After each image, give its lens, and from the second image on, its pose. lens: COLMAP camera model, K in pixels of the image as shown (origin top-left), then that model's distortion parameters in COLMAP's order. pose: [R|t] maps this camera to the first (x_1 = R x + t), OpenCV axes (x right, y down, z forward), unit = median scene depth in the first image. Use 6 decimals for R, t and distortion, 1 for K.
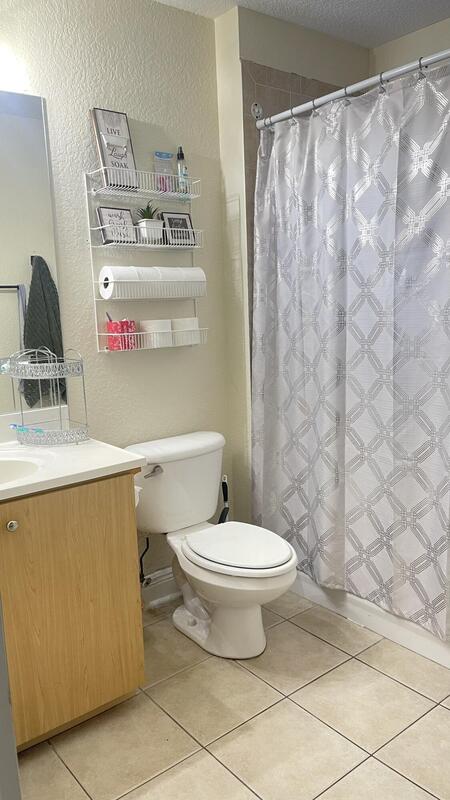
lens RADIAL K [[606.0, 0, 220.1], [0, 606.0, 406.4], [0, 0, 1]] dist [-0.010964, 0.000945]
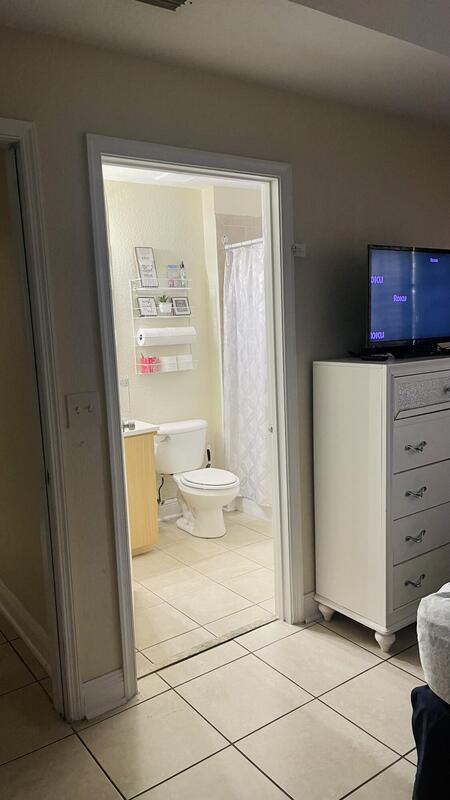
lens RADIAL K [[606.0, 0, 229.4], [0, 606.0, 397.7], [0, 0, 1]] dist [-0.010964, 0.000945]
pose [[0.999170, 0.000982, -0.040713, 0.153774], [-0.002741, 0.999064, -0.043166, 0.059449], [0.040633, 0.043242, 0.998238, -0.809224]]
